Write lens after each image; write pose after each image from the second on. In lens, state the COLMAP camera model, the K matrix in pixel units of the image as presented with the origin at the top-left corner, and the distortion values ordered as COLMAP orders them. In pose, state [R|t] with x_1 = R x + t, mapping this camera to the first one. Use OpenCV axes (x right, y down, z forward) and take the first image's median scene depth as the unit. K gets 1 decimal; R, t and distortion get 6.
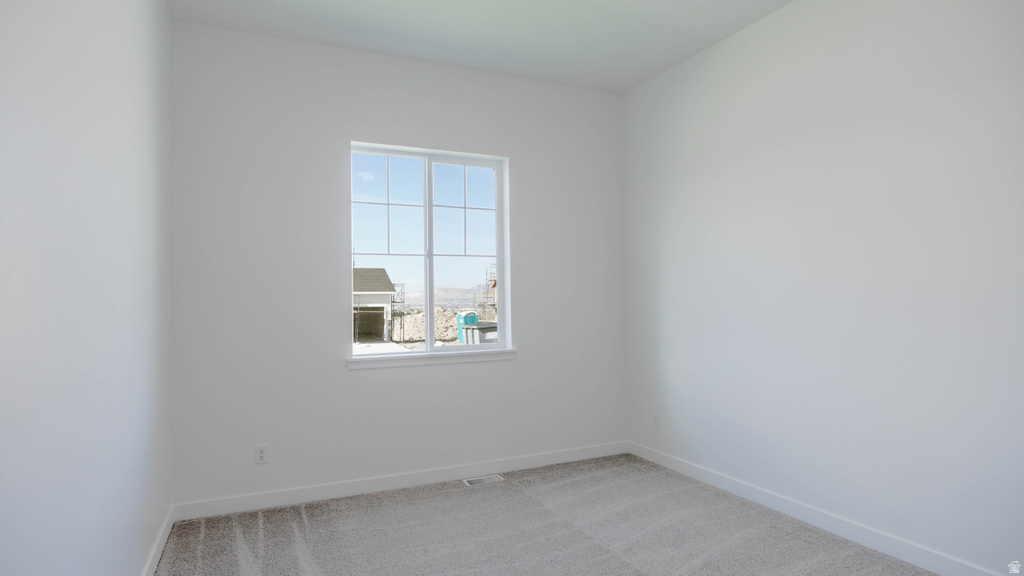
lens RADIAL K [[559.5, 0, 510.9], [0, 559.5, 291.5], [0, 0, 1]] dist [-0.029193, 0.000880]
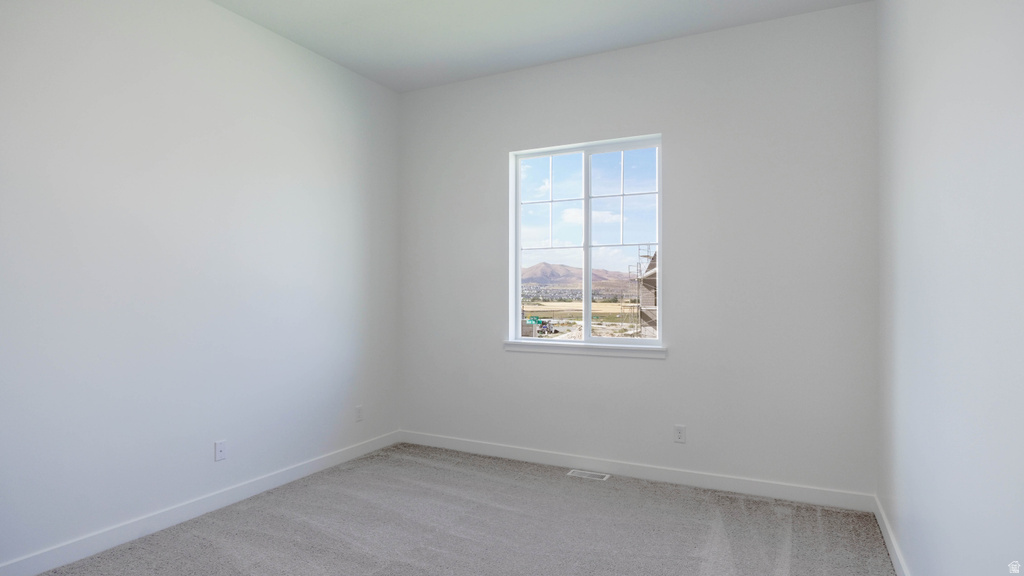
lens RADIAL K [[559.5, 0, 510.9], [0, 559.5, 291.5], [0, 0, 1]] dist [-0.029193, 0.000880]
pose [[0.620581, 0.014392, -0.784011, 0.563057], [0.001347, 0.999811, 0.019420, -0.004008], [0.784142, -0.013108, 0.620444, 0.260409]]
